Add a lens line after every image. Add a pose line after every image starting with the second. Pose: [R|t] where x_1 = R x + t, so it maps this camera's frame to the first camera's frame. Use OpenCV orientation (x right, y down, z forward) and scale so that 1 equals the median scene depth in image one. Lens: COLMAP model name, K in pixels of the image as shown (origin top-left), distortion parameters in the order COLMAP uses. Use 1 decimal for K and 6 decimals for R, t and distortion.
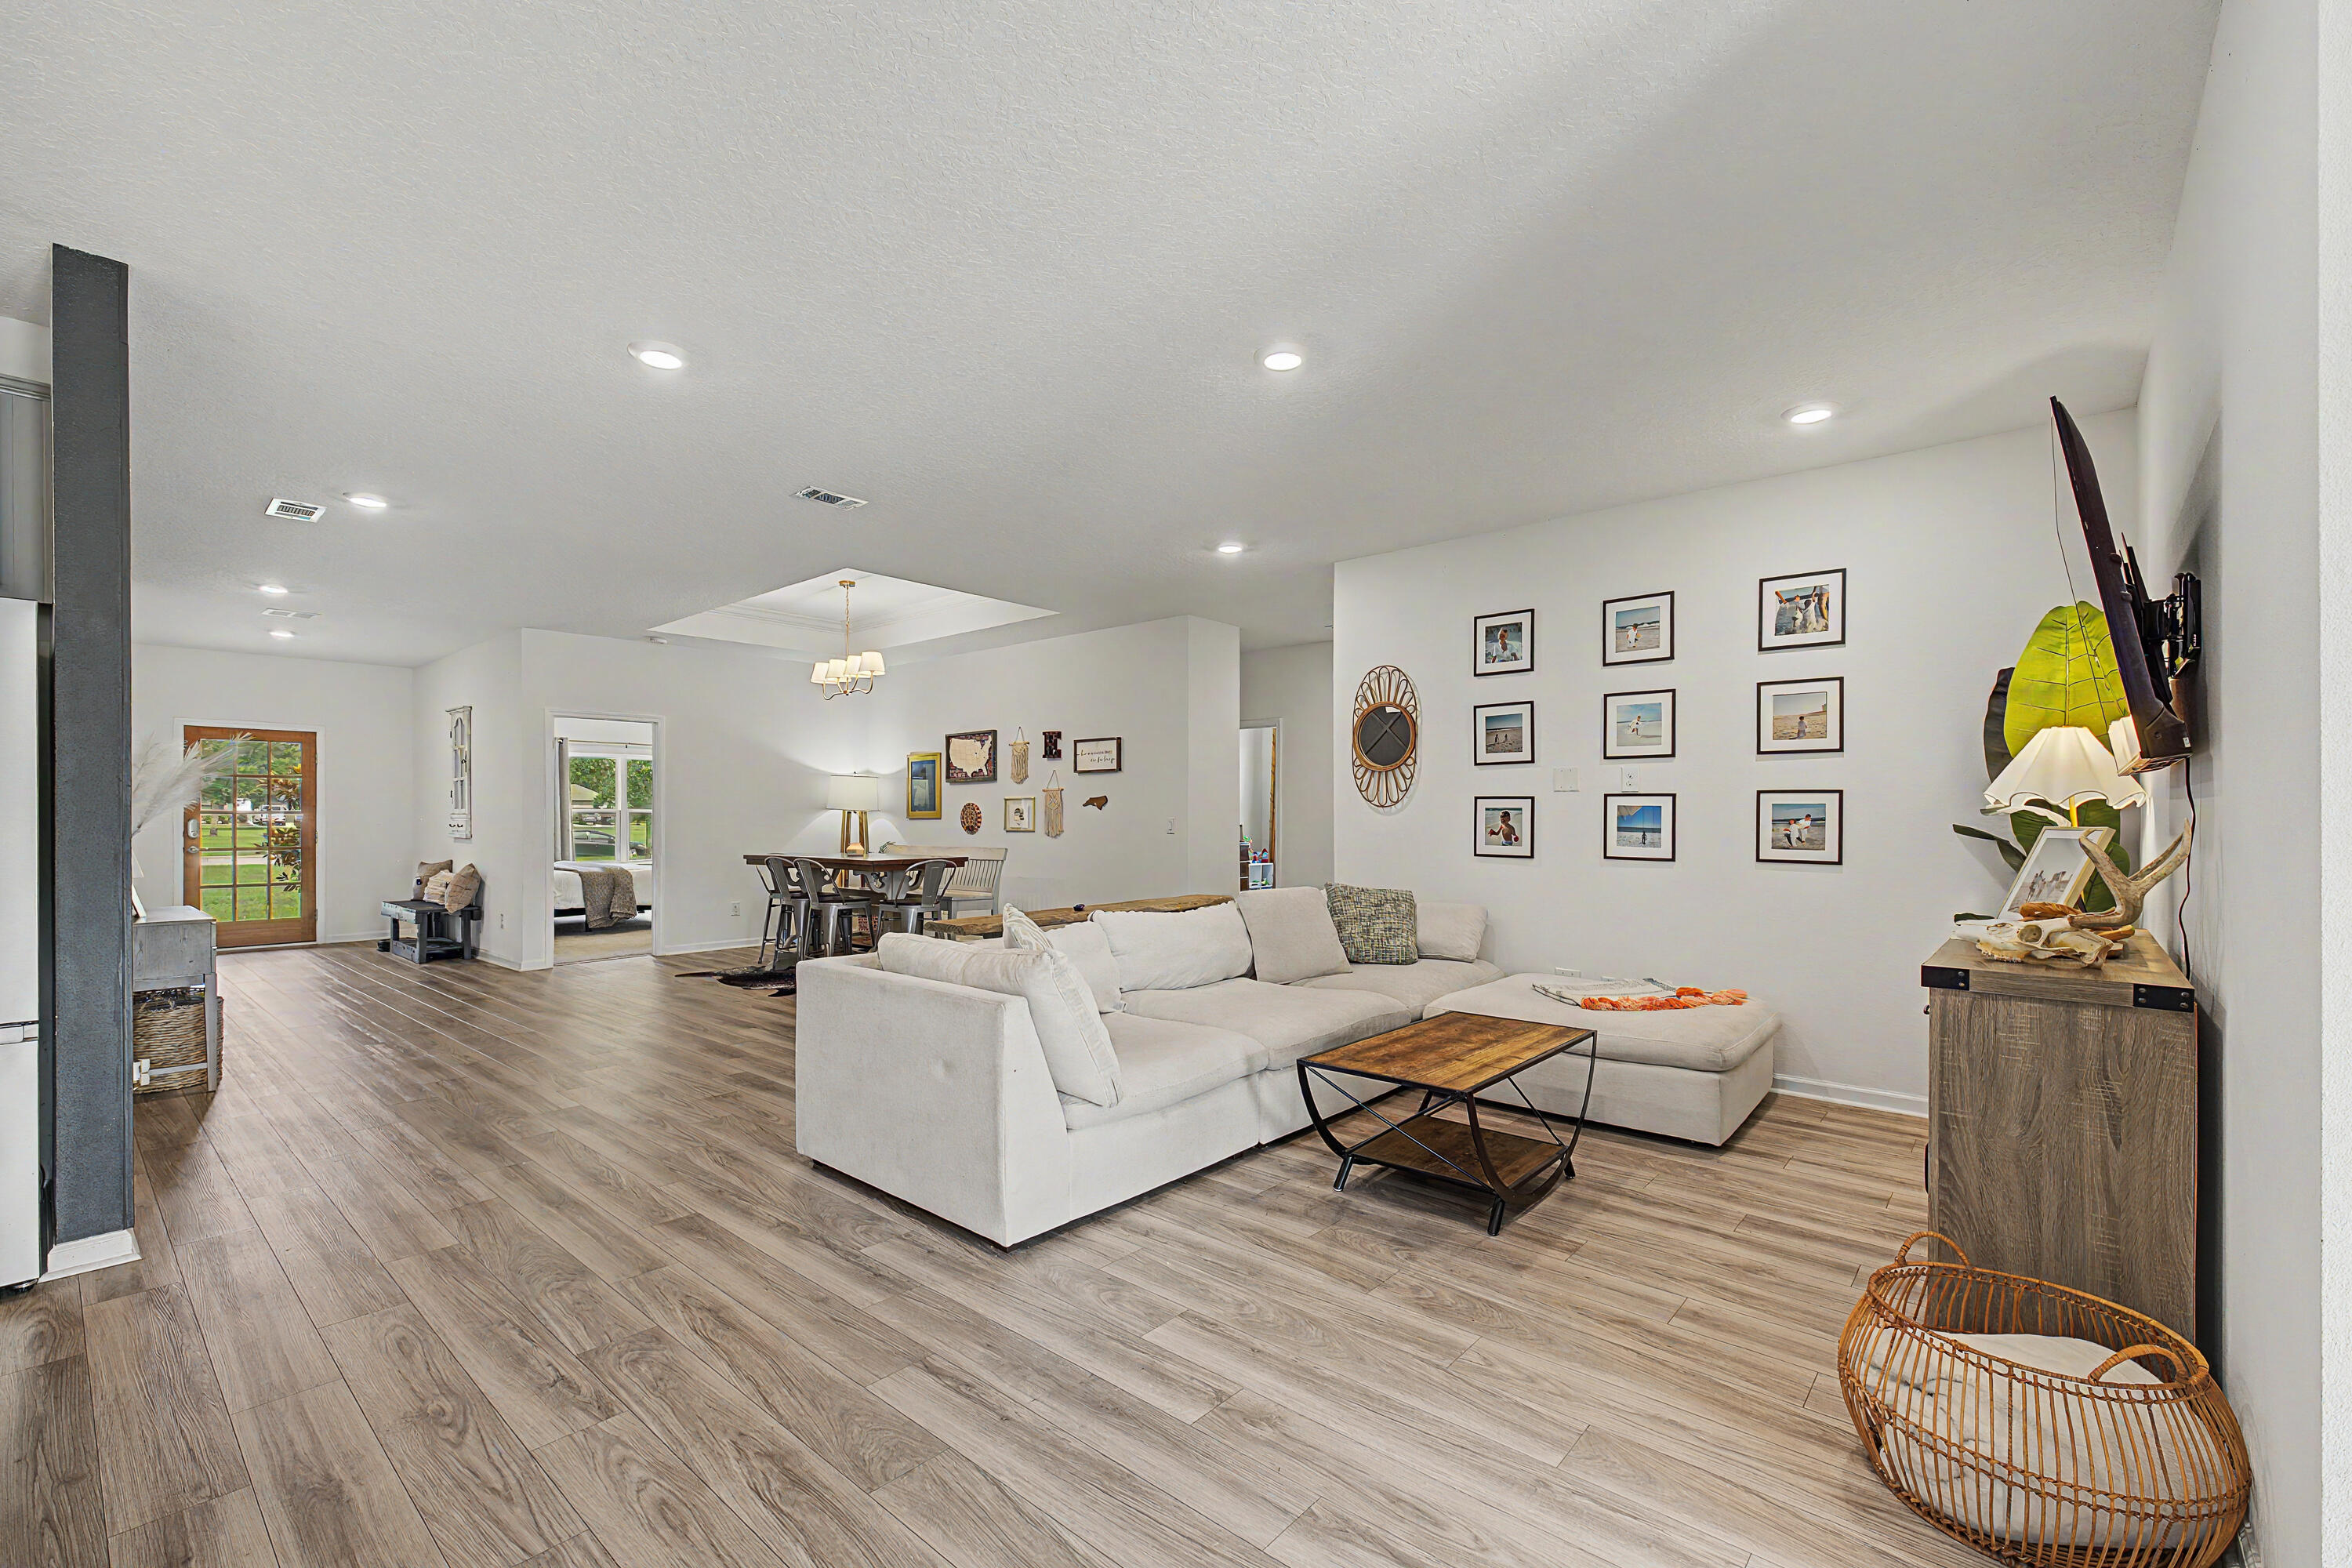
lens RADIAL K [[994.4, 0, 1172.4], [0, 994.4, 820.6], [0, 0, 1]] dist [0.003299, 0.000102]
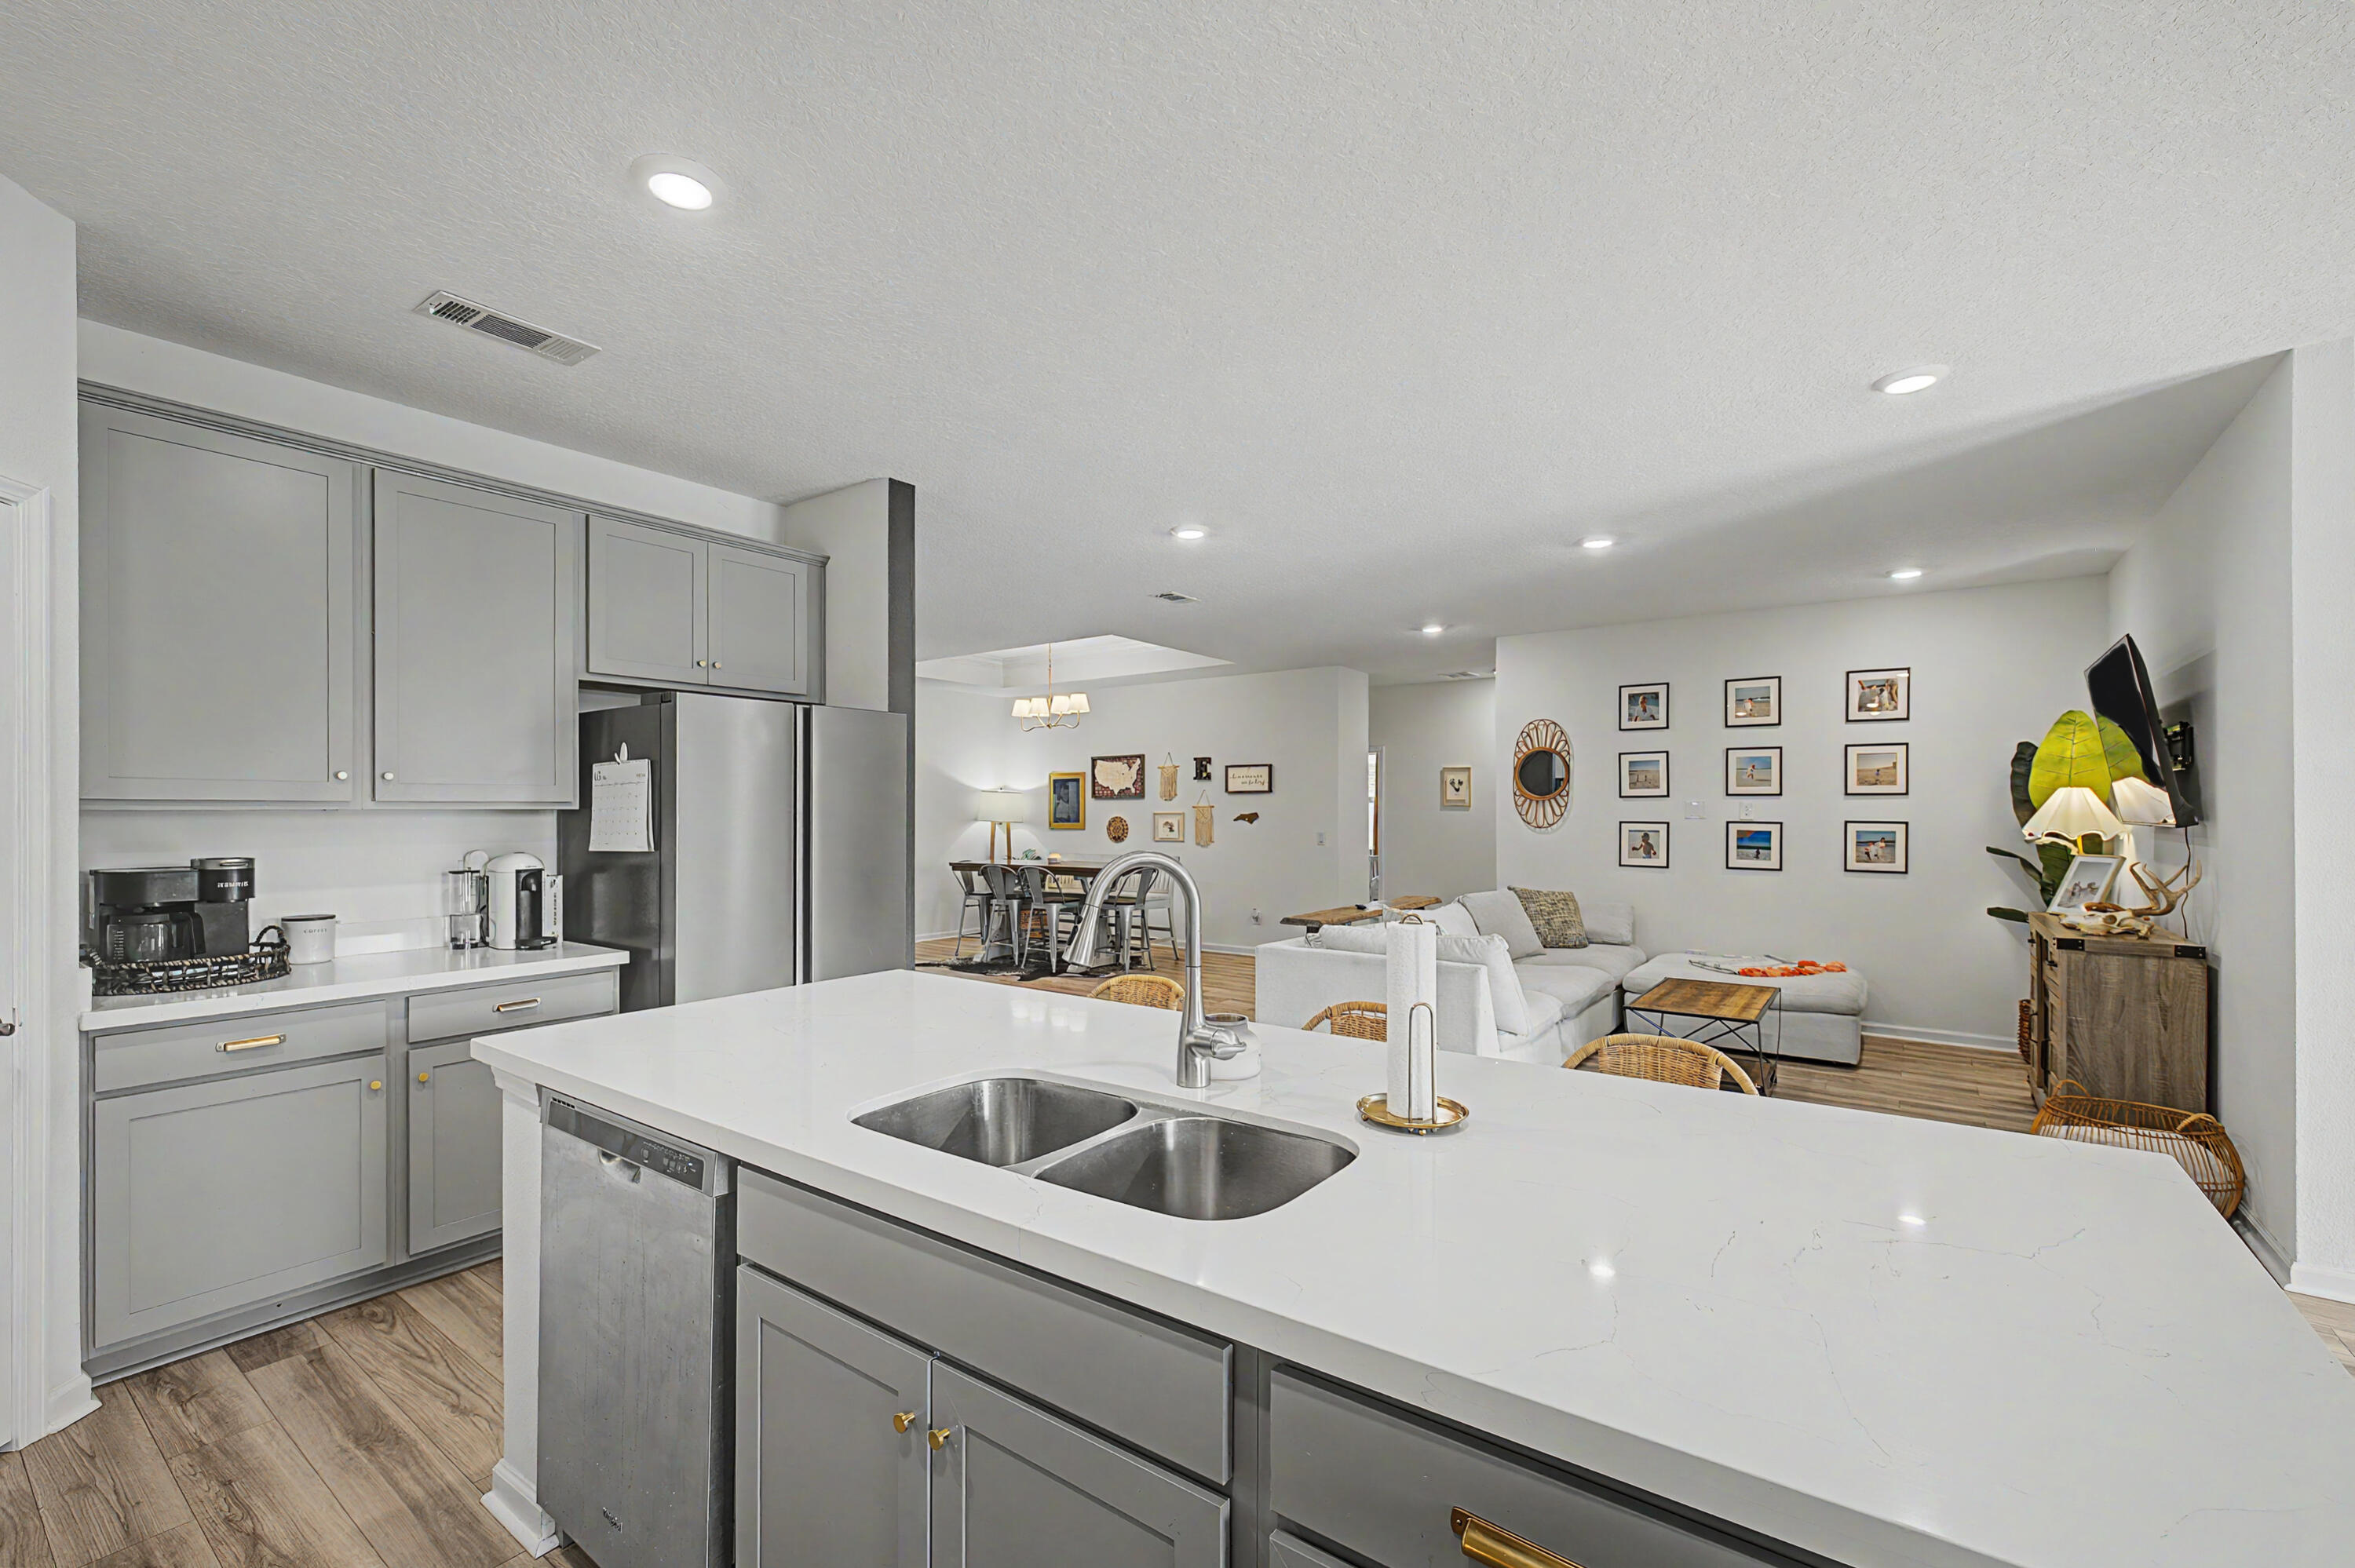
lens RADIAL K [[988.7, 0, 1168.9], [0, 988.7, 812.7], [0, 0, 1]] dist [0.001392, -0.000069]
pose [[0.996805, 0.001189, 0.079859, -0.414735], [-0.000853, 0.999991, -0.004249, -0.030446], [-0.079863, 0.004167, 0.996797, -0.277674]]
